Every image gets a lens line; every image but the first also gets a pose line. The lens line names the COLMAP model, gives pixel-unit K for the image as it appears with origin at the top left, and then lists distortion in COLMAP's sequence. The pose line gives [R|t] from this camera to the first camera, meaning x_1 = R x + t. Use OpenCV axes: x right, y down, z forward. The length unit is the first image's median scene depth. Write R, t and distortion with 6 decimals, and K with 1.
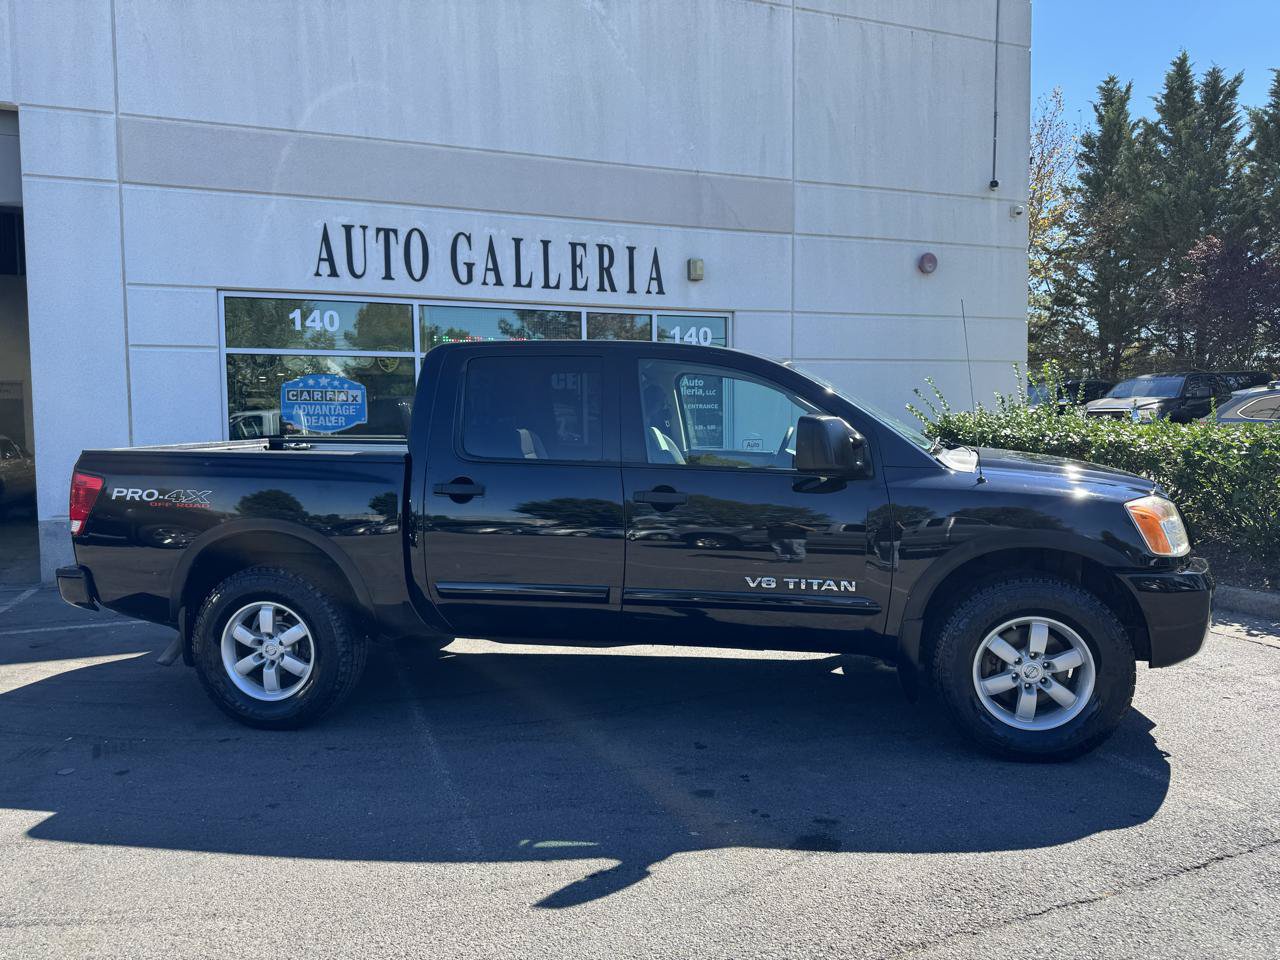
lens RADIAL K [[918.0, 0, 651.5], [0, 918.0, 476.6], [0, 0, 1]] dist [0.066705, -0.092218]
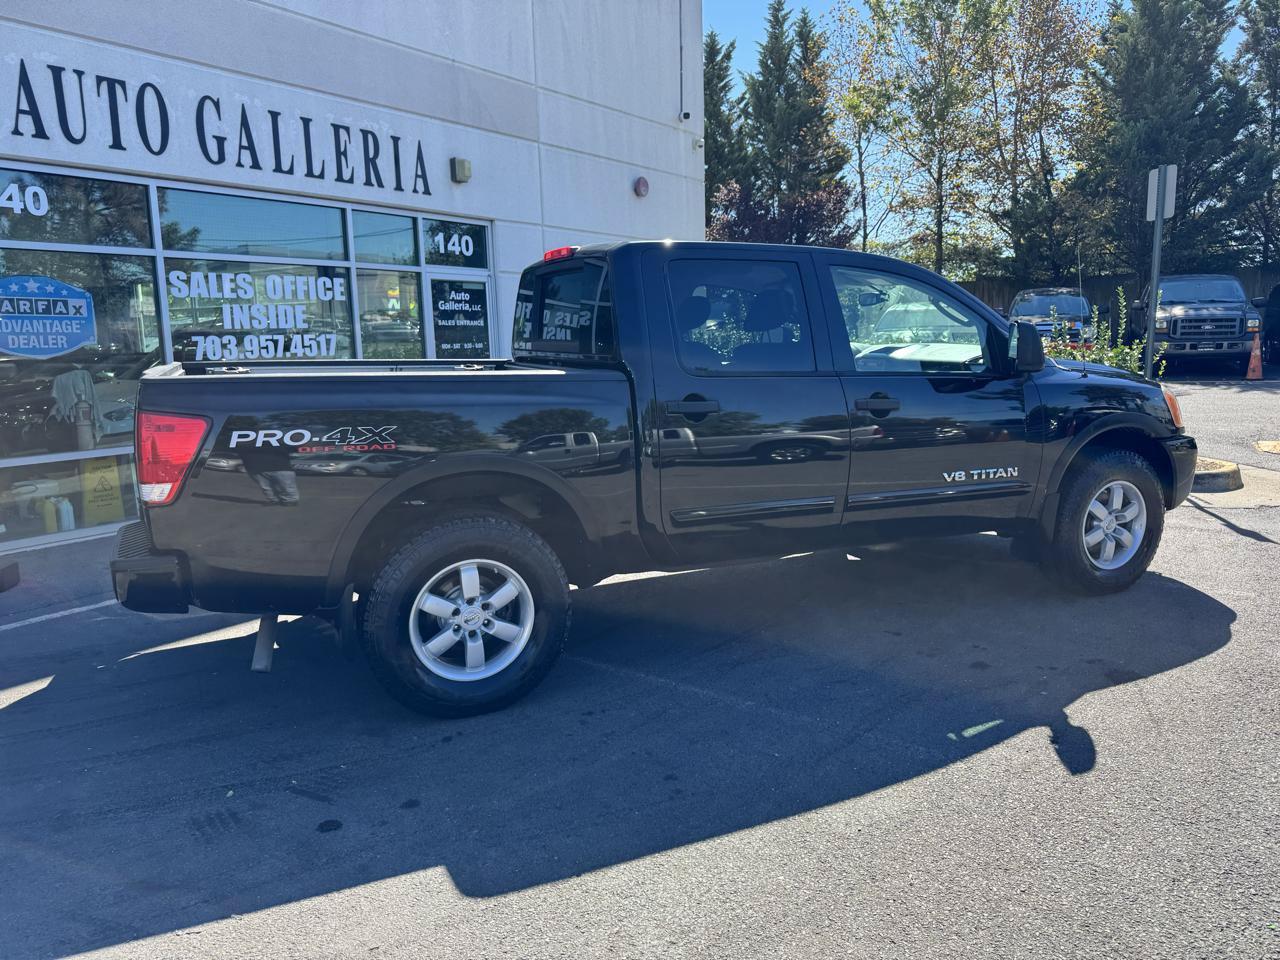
lens RADIAL K [[918.5, 0, 636.1], [0, 918.5, 476.3], [0, 0, 1]] dist [-0.000941, -0.009996]
pose [[0.833245, -0.089996, 0.545530, -0.361430], [0.042012, 0.994117, 0.099830, -0.005195], [-0.551305, -0.060264, 0.832124, 0.131715]]
